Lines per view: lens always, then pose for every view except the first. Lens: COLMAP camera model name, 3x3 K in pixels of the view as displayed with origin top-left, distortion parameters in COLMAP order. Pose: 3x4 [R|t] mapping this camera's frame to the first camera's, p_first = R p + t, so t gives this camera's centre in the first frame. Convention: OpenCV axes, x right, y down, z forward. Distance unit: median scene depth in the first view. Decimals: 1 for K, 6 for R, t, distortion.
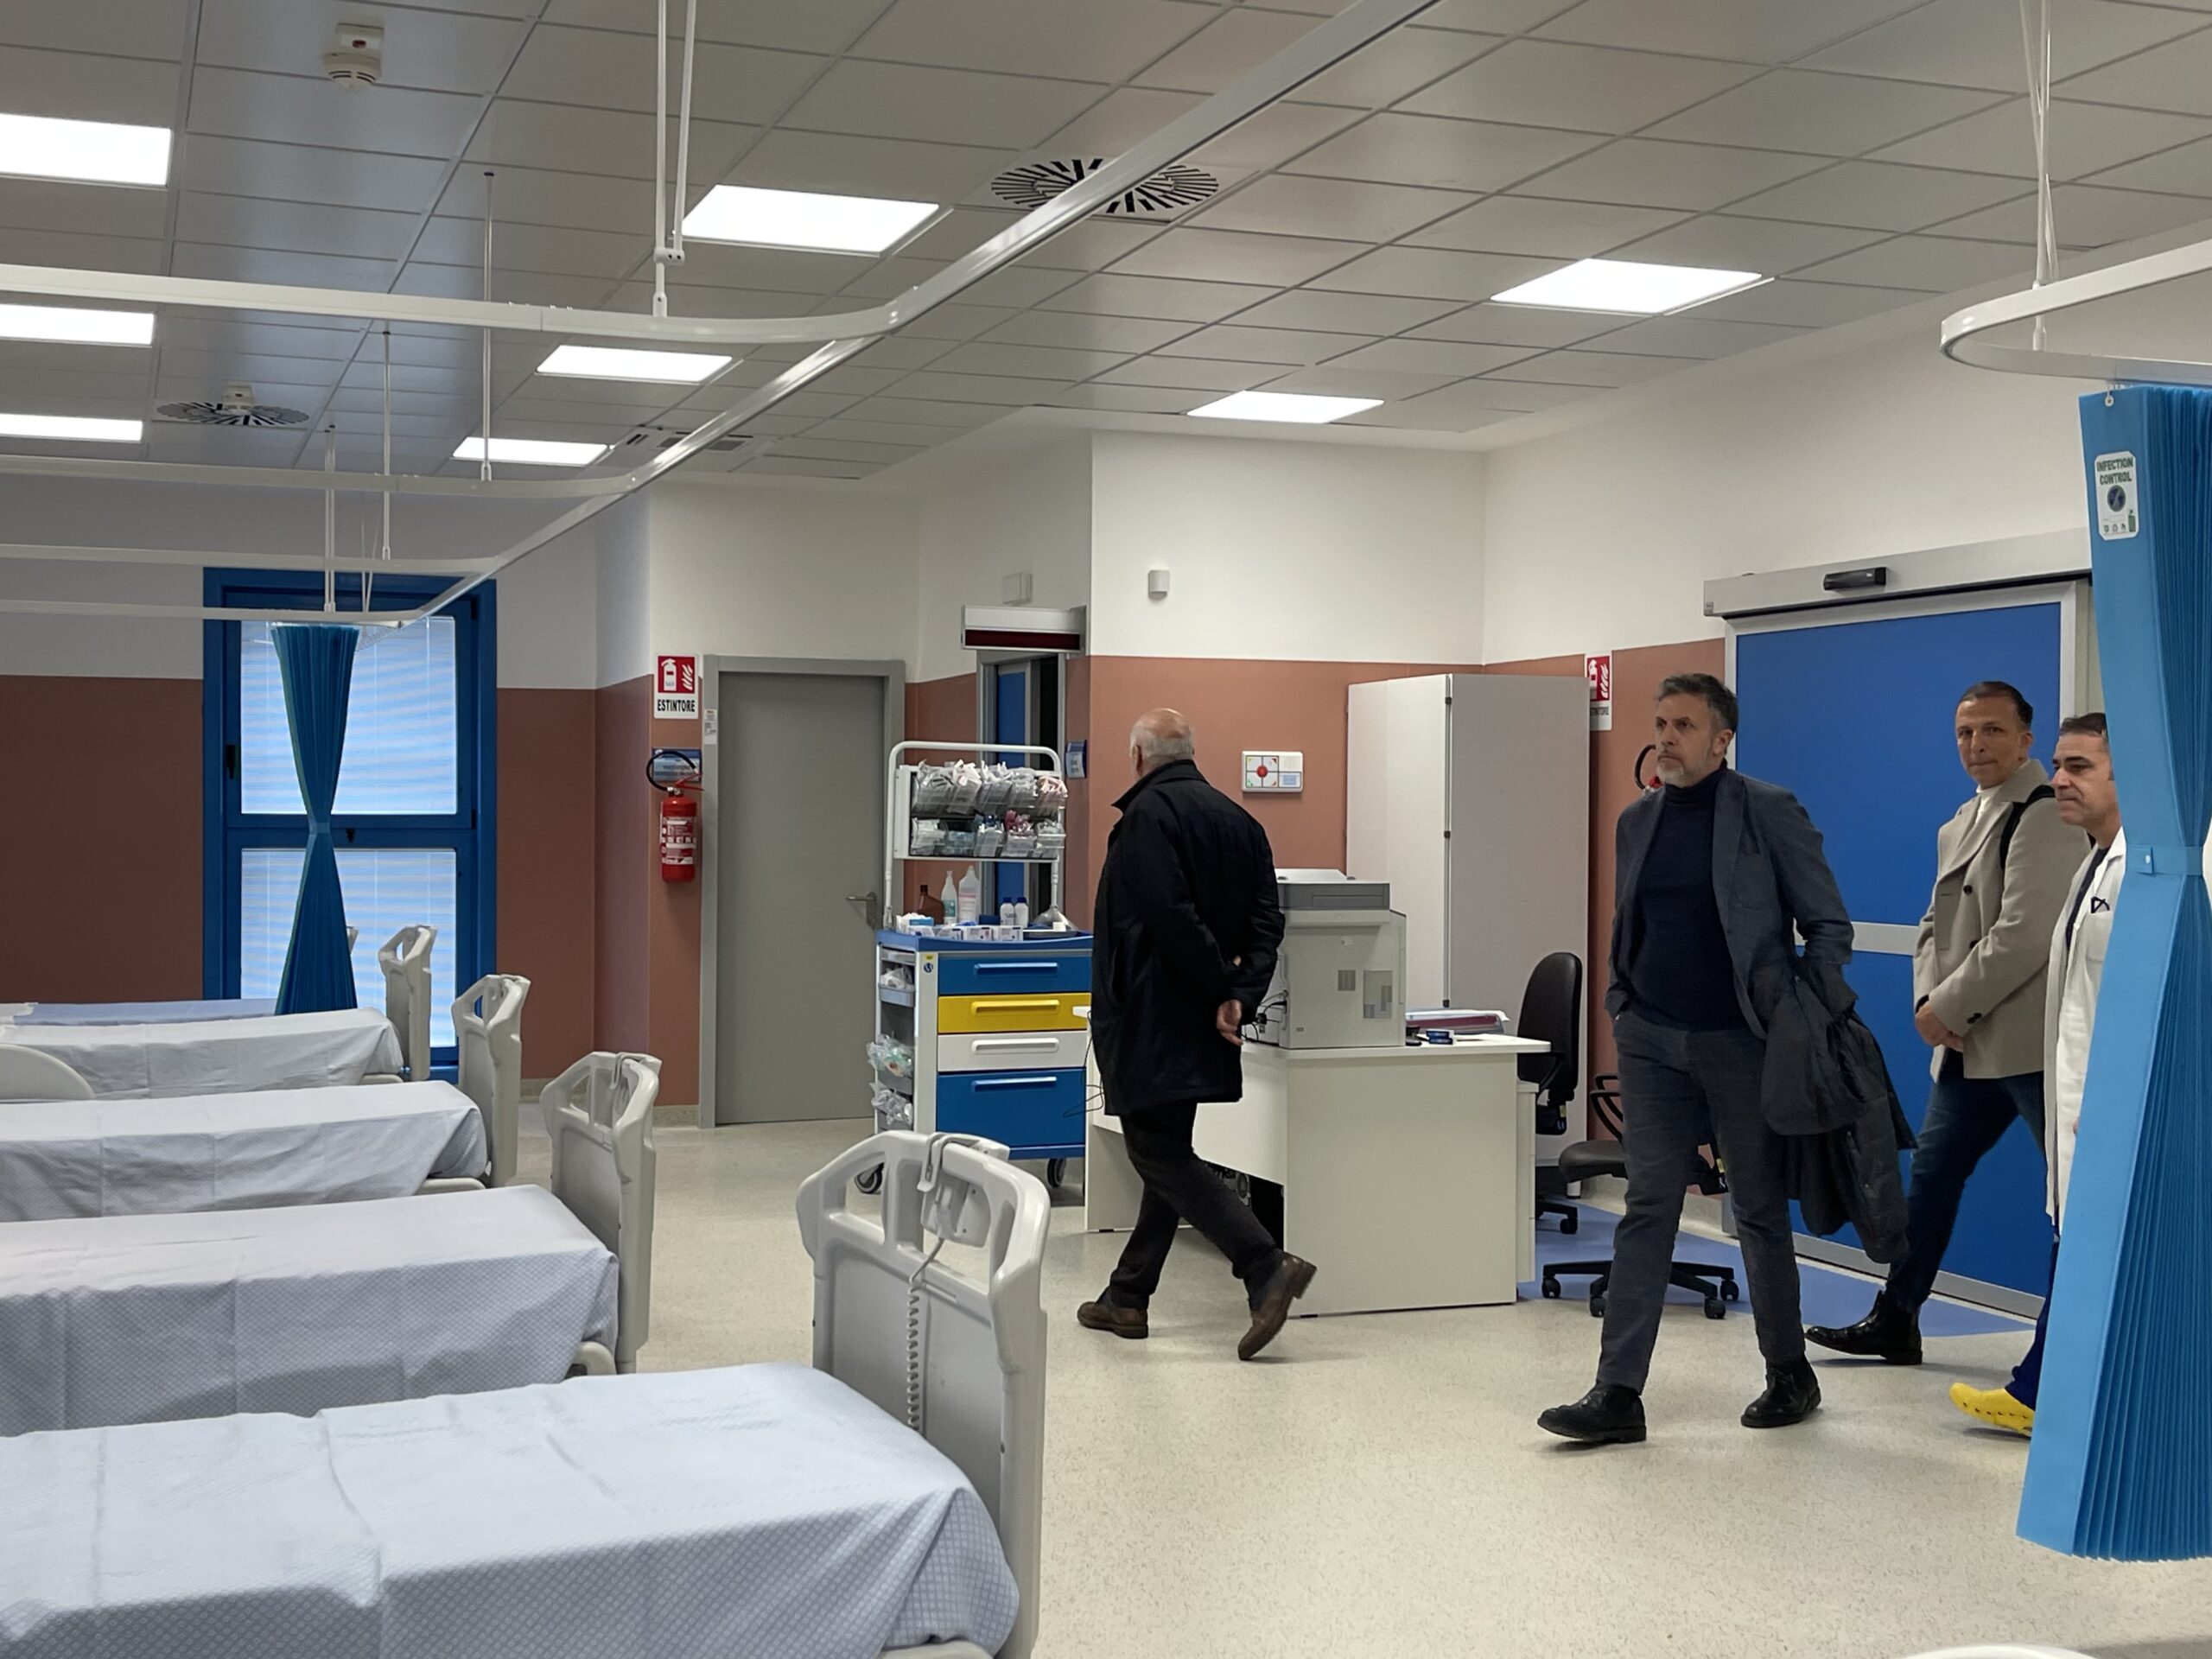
lens RADIAL K [[2680.3, 0, 1106.0], [0, 2680.3, 829.5], [0, 0, 1]] dist [0.190849, -0.508477]
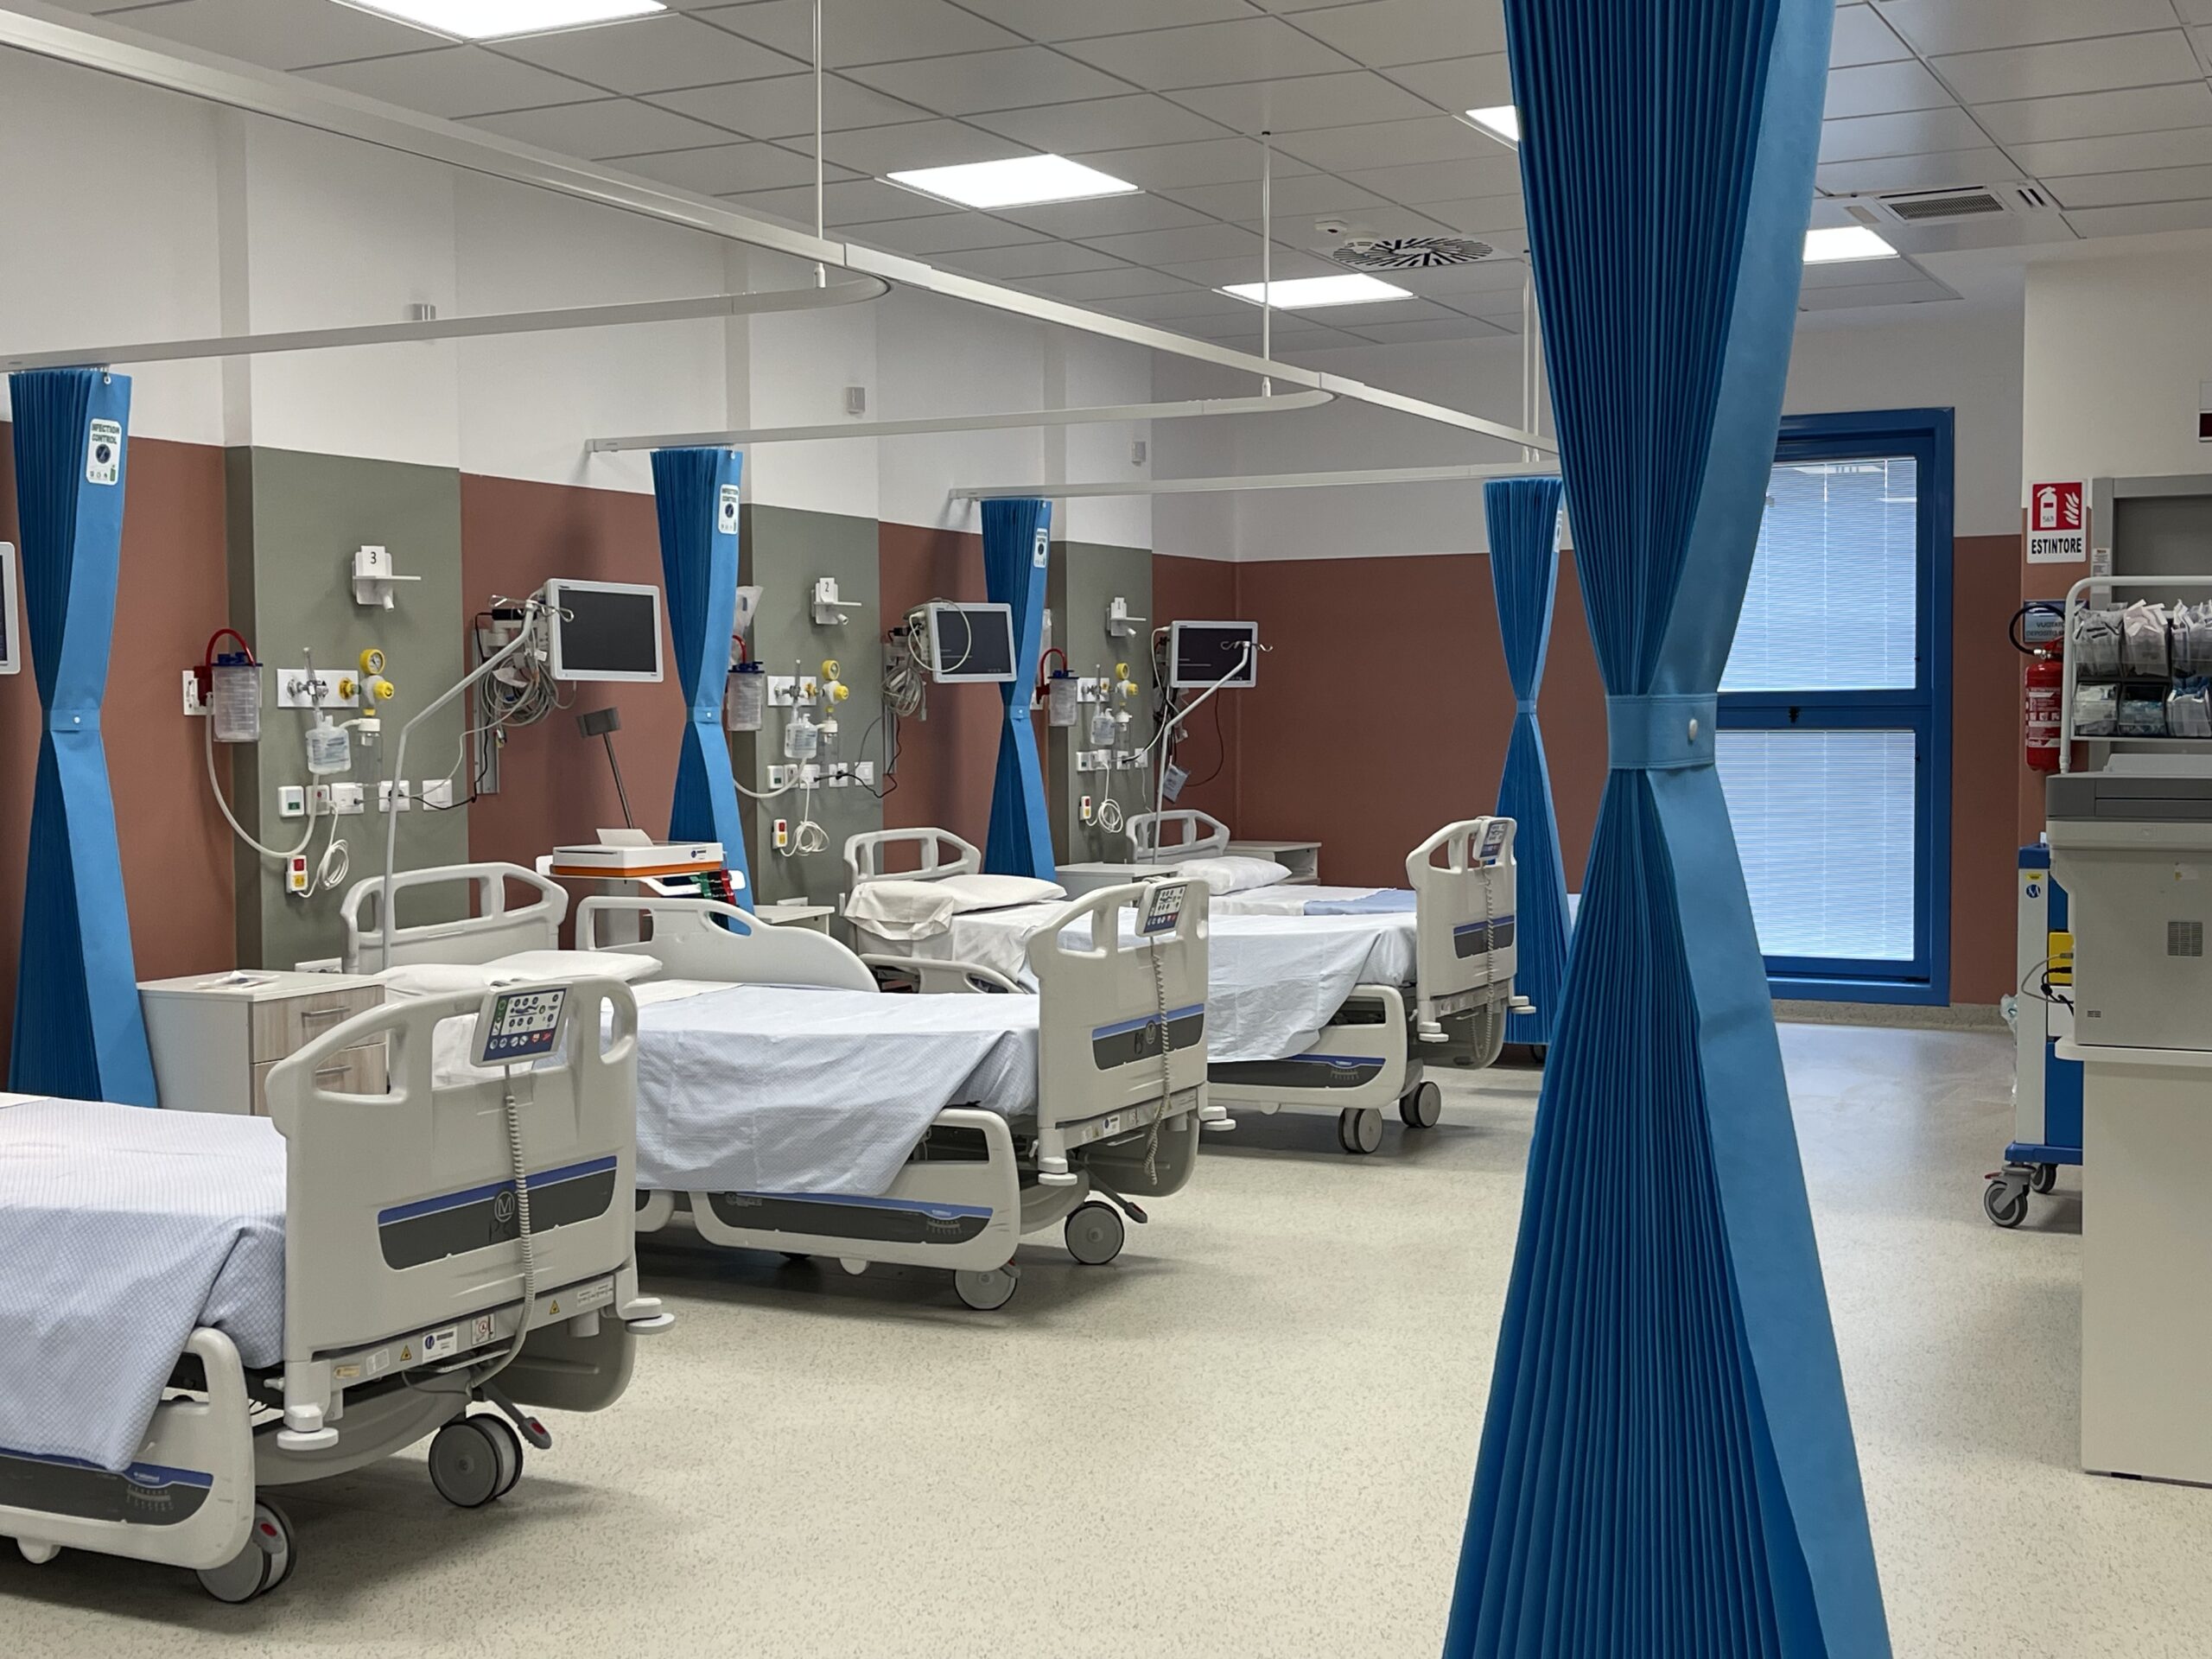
lens RADIAL K [[2680.3, 0, 1106.0], [0, 2680.3, 829.5], [0, 0, 1]] dist [0.190849, -0.508477]
pose [[0.685748, 0.022080, -0.727504, 0.283592], [0.008998, 0.999206, 0.038808, 0.004191], [0.727783, -0.033159, 0.685005, 0.306011]]
